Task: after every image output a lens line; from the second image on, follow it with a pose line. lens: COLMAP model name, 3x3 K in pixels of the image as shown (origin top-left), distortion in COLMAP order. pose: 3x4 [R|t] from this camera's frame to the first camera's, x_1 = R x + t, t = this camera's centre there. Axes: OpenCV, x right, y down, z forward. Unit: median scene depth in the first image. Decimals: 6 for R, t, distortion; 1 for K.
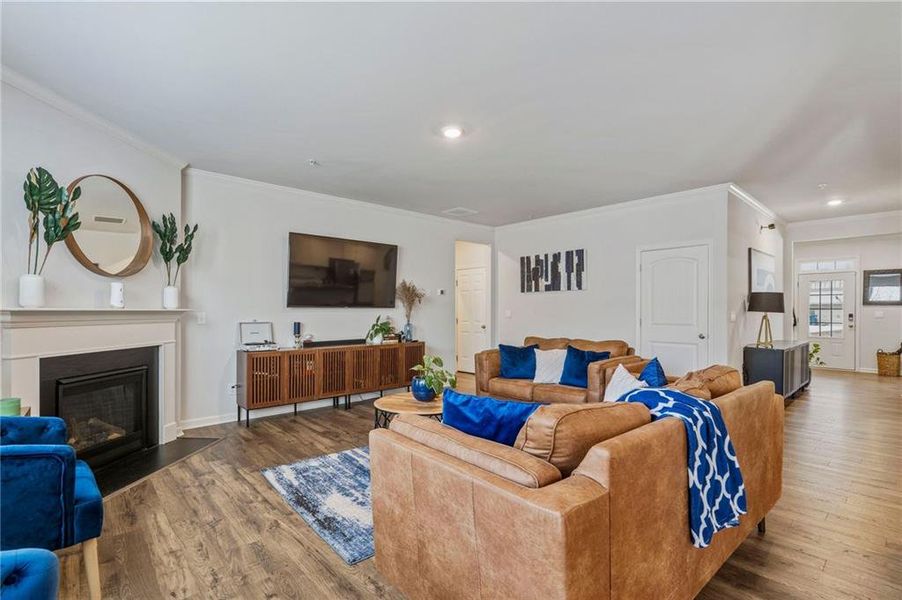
lens RADIAL K [[420.1, 0, 448.8], [0, 420.1, 309.3], [0, 0, 1]] dist [-0.004450, -0.000219]
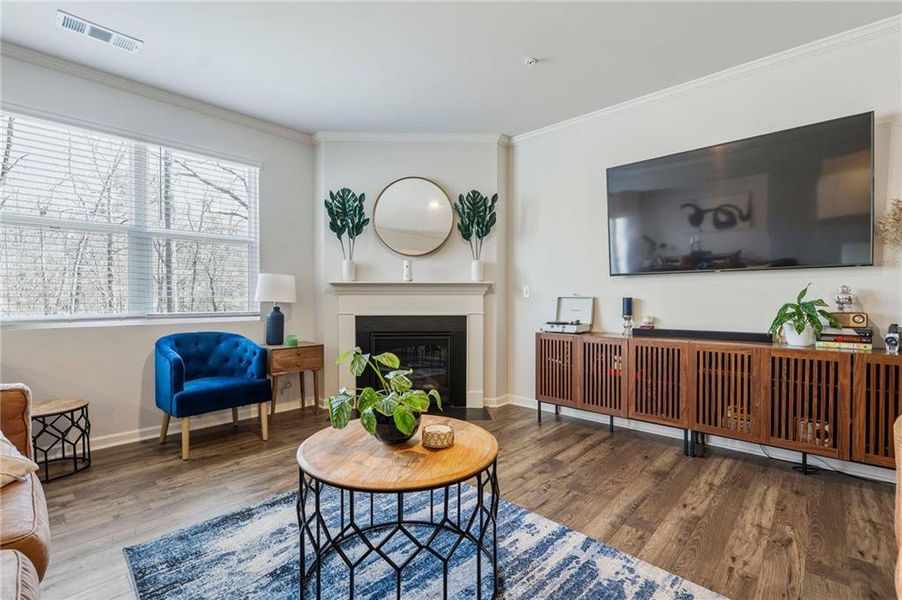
lens RADIAL K [[414.0, 0, 445.6], [0, 414.0, 300.9], [0, 0, 1]] dist [-0.003184, -0.000444]
pose [[0.081504, 0.007781, -0.996643, 0.247827], [0.004436, 0.999957, 0.008170, 0.025974], [0.996663, -0.005087, 0.081466, 0.575032]]
